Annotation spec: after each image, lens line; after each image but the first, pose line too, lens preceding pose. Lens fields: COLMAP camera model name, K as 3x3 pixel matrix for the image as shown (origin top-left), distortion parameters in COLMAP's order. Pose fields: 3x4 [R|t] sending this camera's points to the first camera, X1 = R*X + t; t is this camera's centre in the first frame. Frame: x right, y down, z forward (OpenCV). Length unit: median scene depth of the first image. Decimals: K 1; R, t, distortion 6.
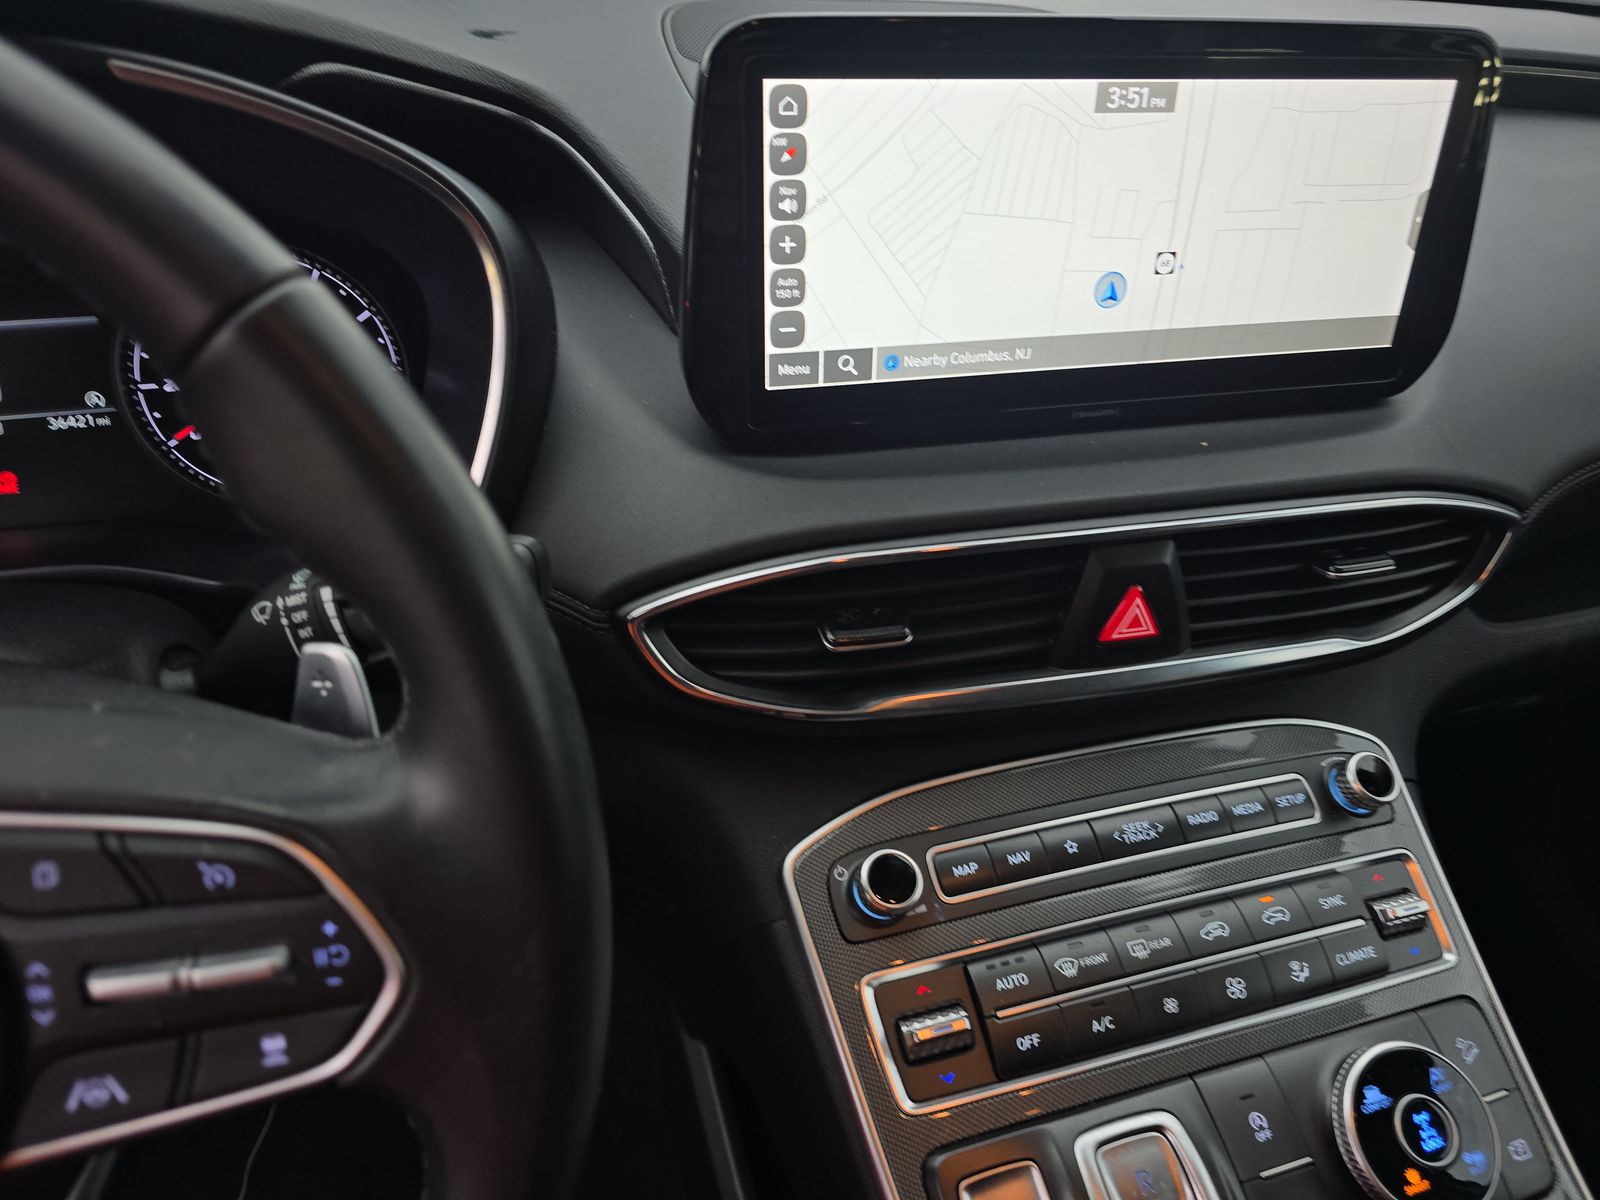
lens RADIAL K [[1092.5, 0, 791.5], [0, 1092.5, 598.9], [0, 0, 1]] dist [0.000457, -0.016422]
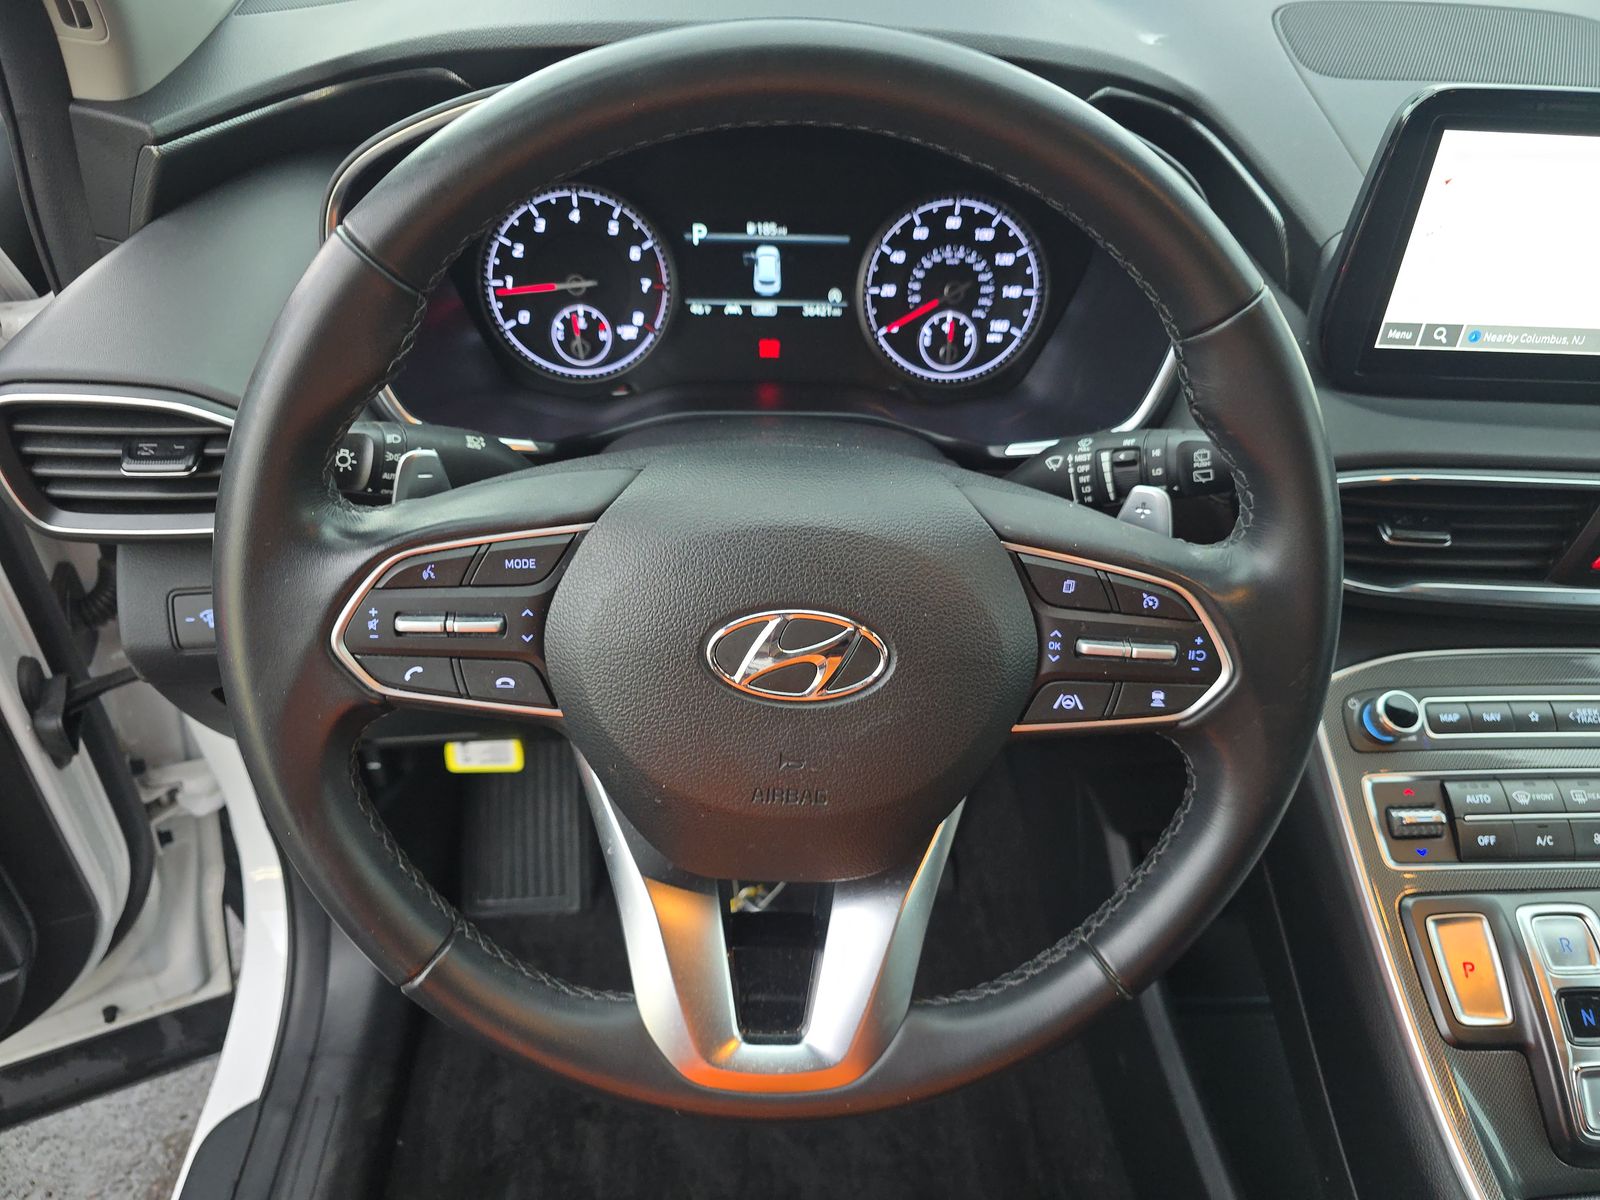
lens RADIAL K [[1092.5, 0, 803.4], [0, 1092.5, 606.5], [0, 0, 1]] dist [0.000457, -0.016422]
pose [[0.965946, 0.157526, -0.205265, -0.382653], [-0.135598, 0.983841, 0.116922, 0.065499], [0.220366, -0.085107, 0.971697, -0.514590]]
